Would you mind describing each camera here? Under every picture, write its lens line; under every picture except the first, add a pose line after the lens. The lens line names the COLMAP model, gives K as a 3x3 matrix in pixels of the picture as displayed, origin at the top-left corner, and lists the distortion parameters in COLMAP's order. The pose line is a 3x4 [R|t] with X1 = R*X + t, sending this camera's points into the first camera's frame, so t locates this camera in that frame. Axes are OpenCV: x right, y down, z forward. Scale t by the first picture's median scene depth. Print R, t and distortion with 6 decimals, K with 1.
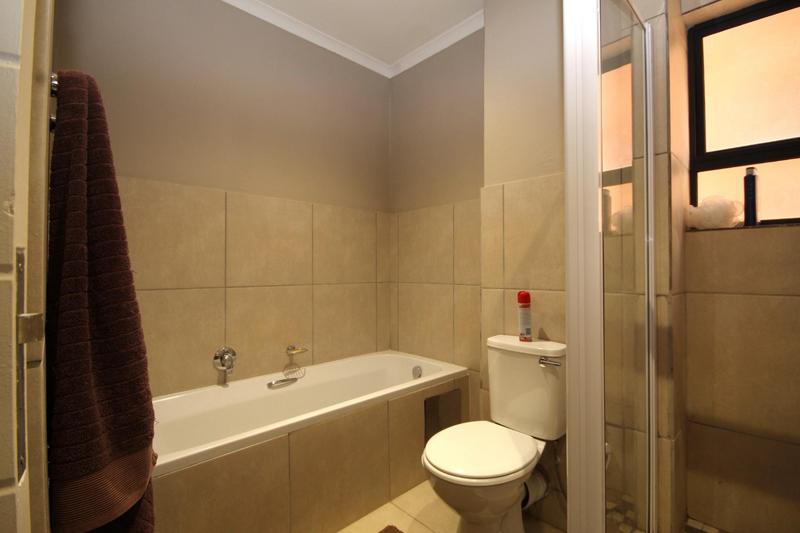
lens RADIAL K [[369.6, 0, 407.4], [0, 369.6, 266.1], [0, 0, 1]] dist [0.005323, -0.011739]
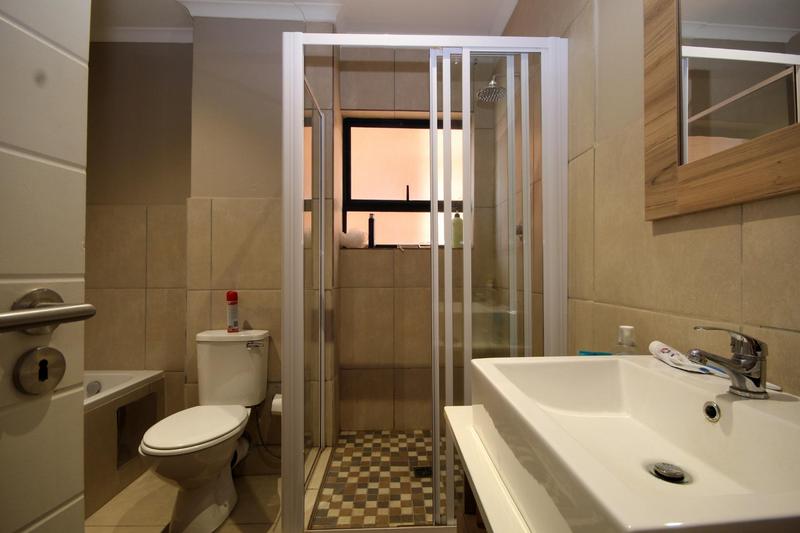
lens RADIAL K [[369.6, 0, 407.4], [0, 369.6, 266.1], [0, 0, 1]] dist [0.005323, -0.011739]
pose [[0.668844, 0.011283, 0.743317, -0.210204], [-0.007478, 0.999936, -0.008449, -0.008597], [-0.743365, 0.000093, 0.668886, -0.247818]]
